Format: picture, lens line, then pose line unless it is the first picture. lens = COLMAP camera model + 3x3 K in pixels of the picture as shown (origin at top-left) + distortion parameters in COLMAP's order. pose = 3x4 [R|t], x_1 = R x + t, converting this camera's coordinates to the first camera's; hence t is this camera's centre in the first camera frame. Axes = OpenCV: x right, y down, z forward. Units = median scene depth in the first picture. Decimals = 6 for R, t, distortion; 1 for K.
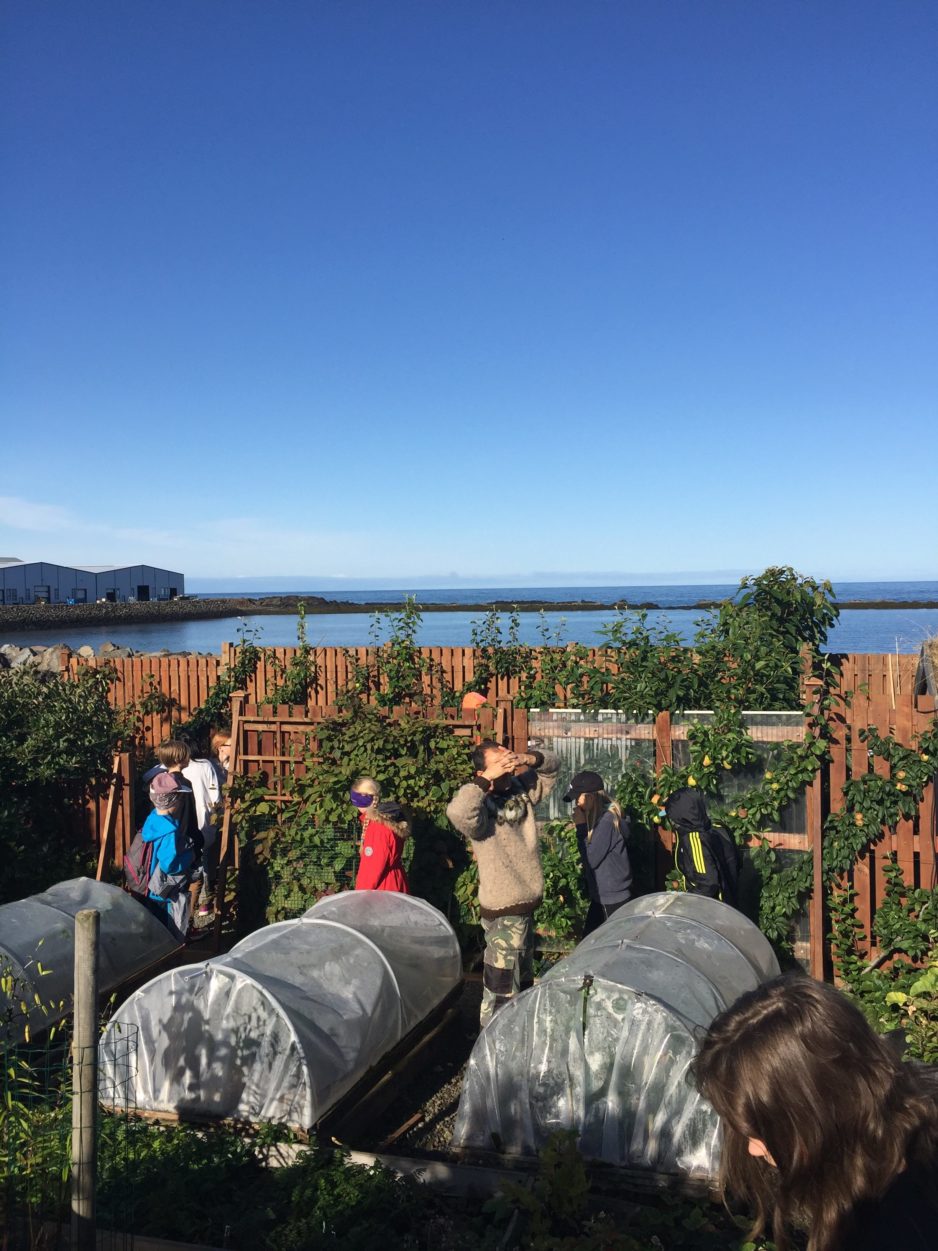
lens RADIAL K [[1002.7, 0, 469.0], [0, 1002.7, 625.5], [0, 0, 1]] dist [-0.001926, -0.006206]
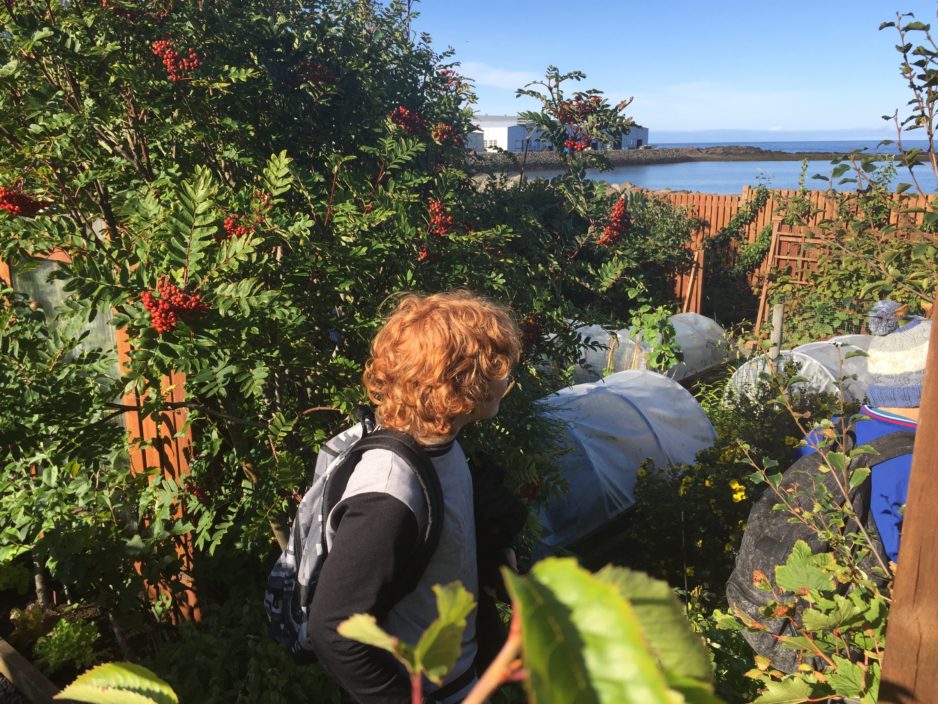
lens RADIAL K [[751.9, 0, 469.0], [0, 751.9, 352.0], [0, 0, 1]] dist [-0.001926, -0.006206]
pose [[0.878105, 0.129450, -0.460623, -0.057312], [-0.016856, 0.970477, 0.240603, -0.005681], [0.478170, -0.203511, 0.854363, -0.259856]]
